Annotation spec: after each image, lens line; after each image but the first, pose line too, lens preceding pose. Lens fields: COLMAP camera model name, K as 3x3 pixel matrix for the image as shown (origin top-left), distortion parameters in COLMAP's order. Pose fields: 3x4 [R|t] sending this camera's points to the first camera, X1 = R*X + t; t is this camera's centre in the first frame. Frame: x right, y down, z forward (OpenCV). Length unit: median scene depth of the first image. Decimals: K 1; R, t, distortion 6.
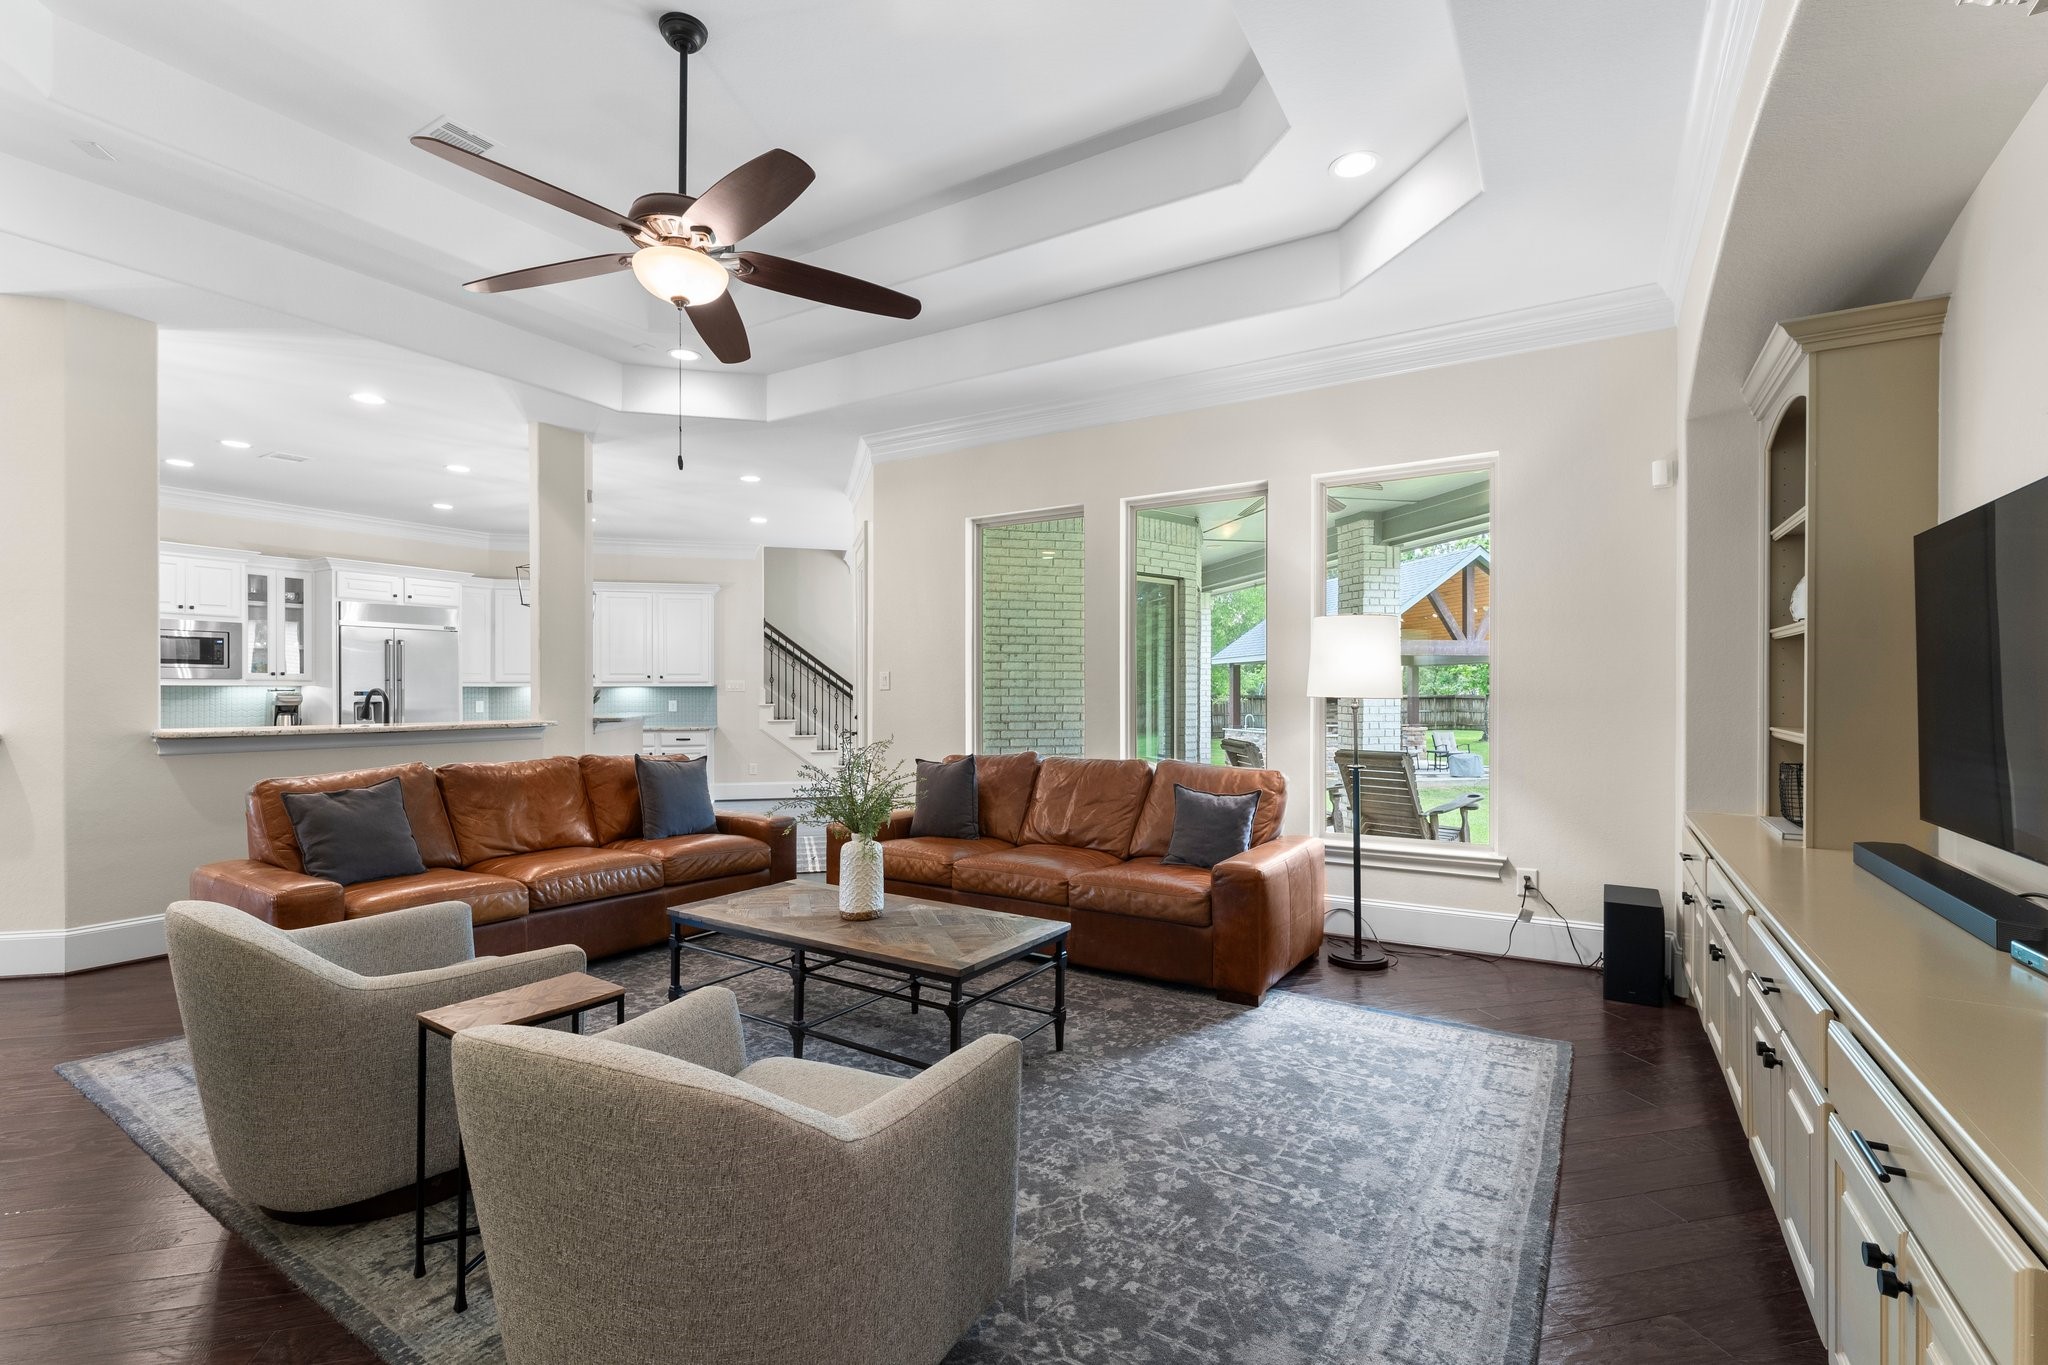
lens RADIAL K [[913.0, 0, 1024.0], [0, 913.0, 682.5], [0, 0, 1]] dist [-0.000081, -0.000009]
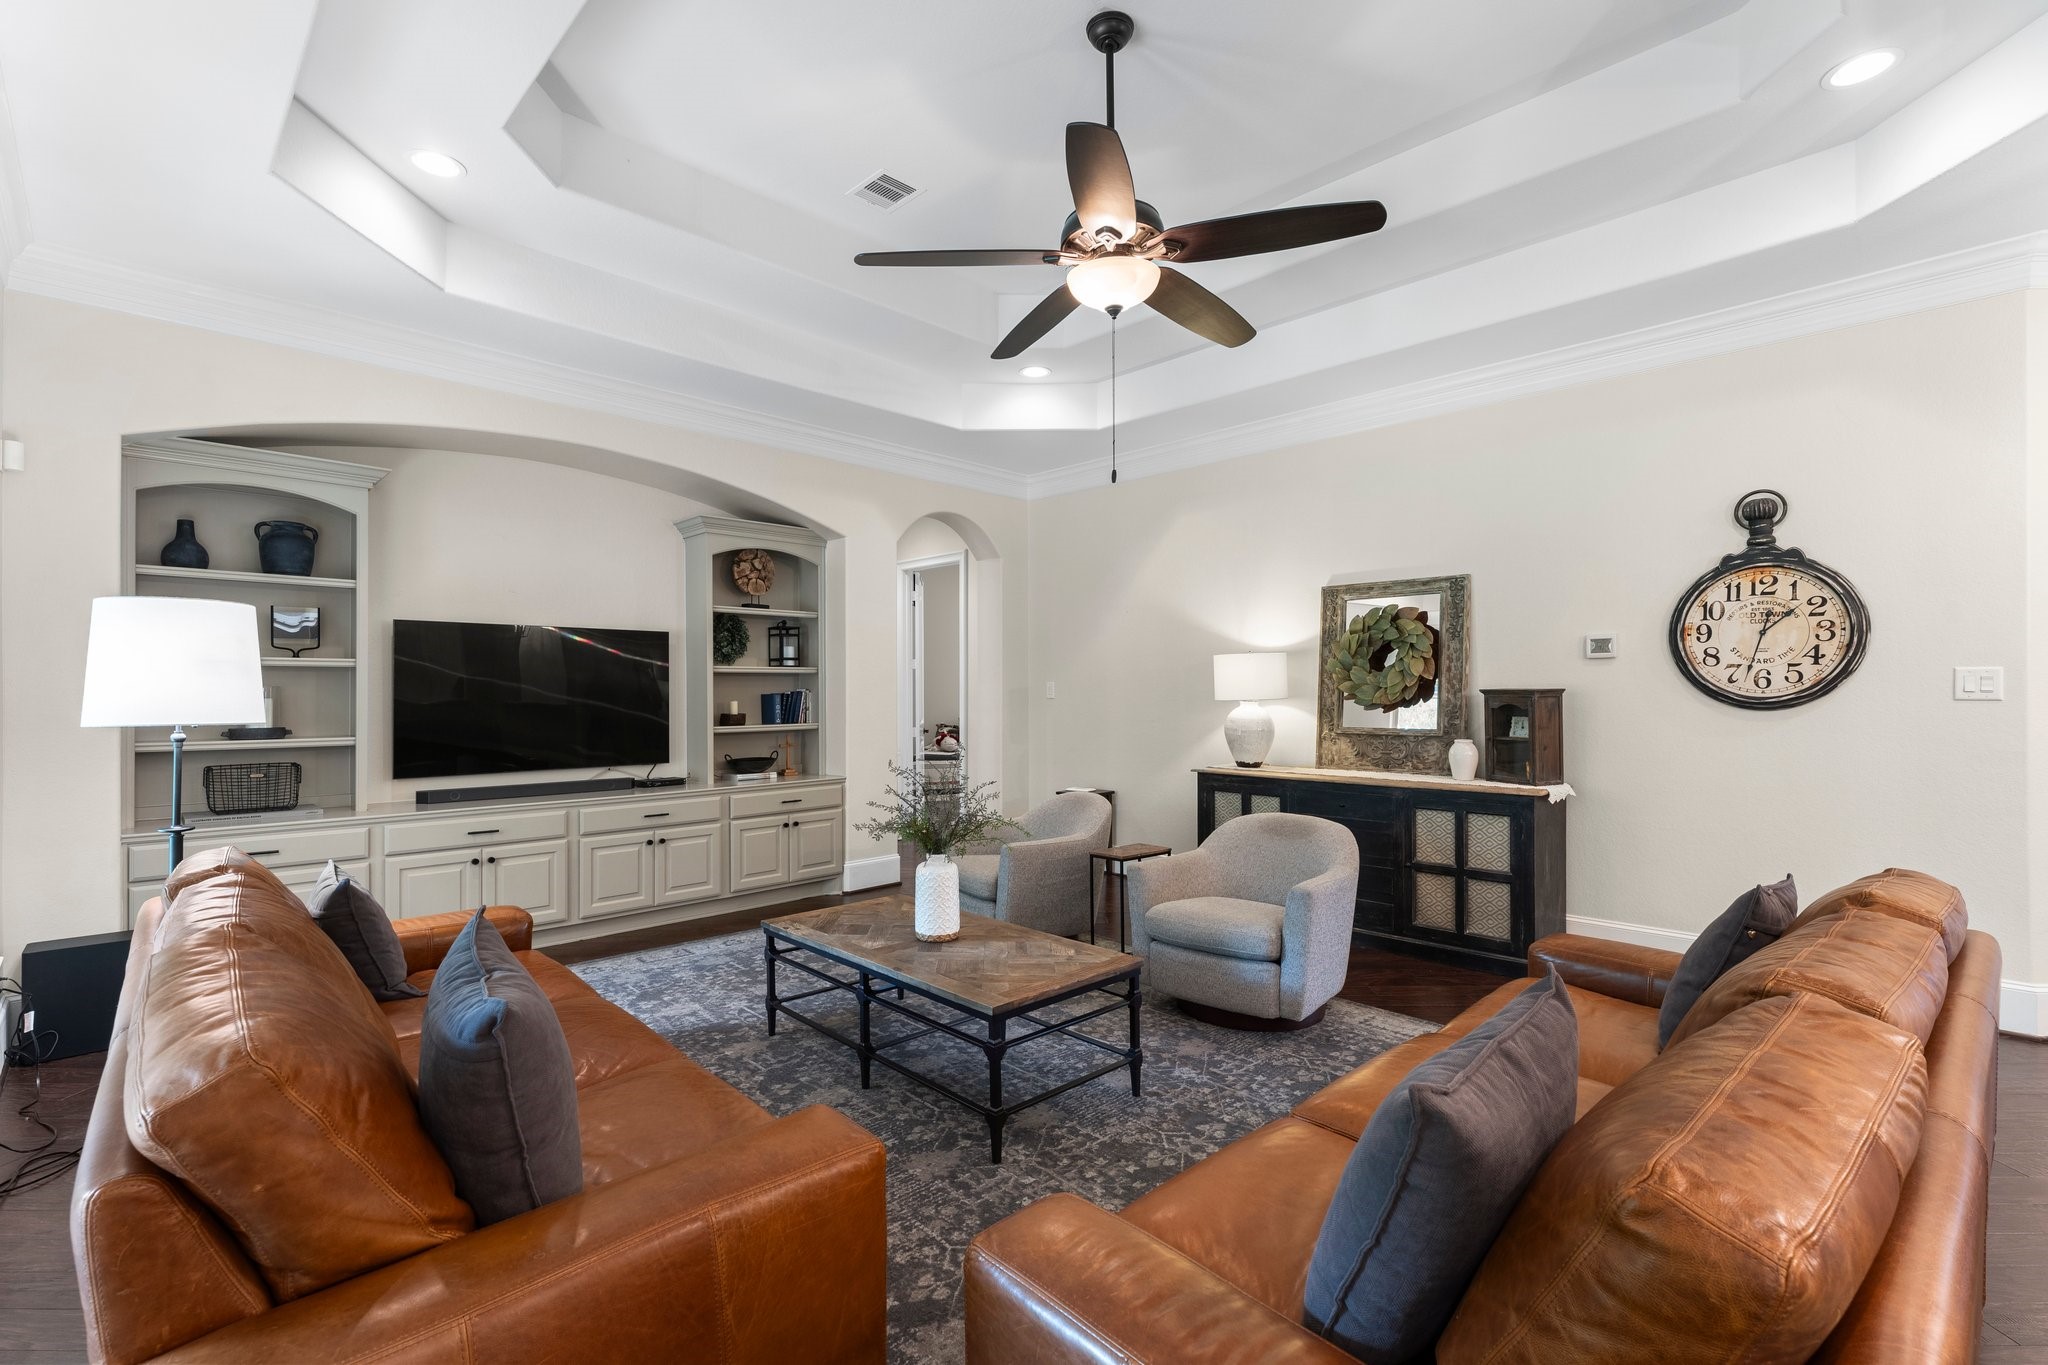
lens RADIAL K [[913.0, 0, 1024.0], [0, 913.0, 682.5], [0, 0, 1]] dist [-0.000081, -0.000009]
pose [[-0.968335, 0.007632, 0.249537, -0.544527], [0.004246, 0.999891, -0.014106, -0.003122], [-0.249618, -0.012600, -0.968262, 2.046011]]
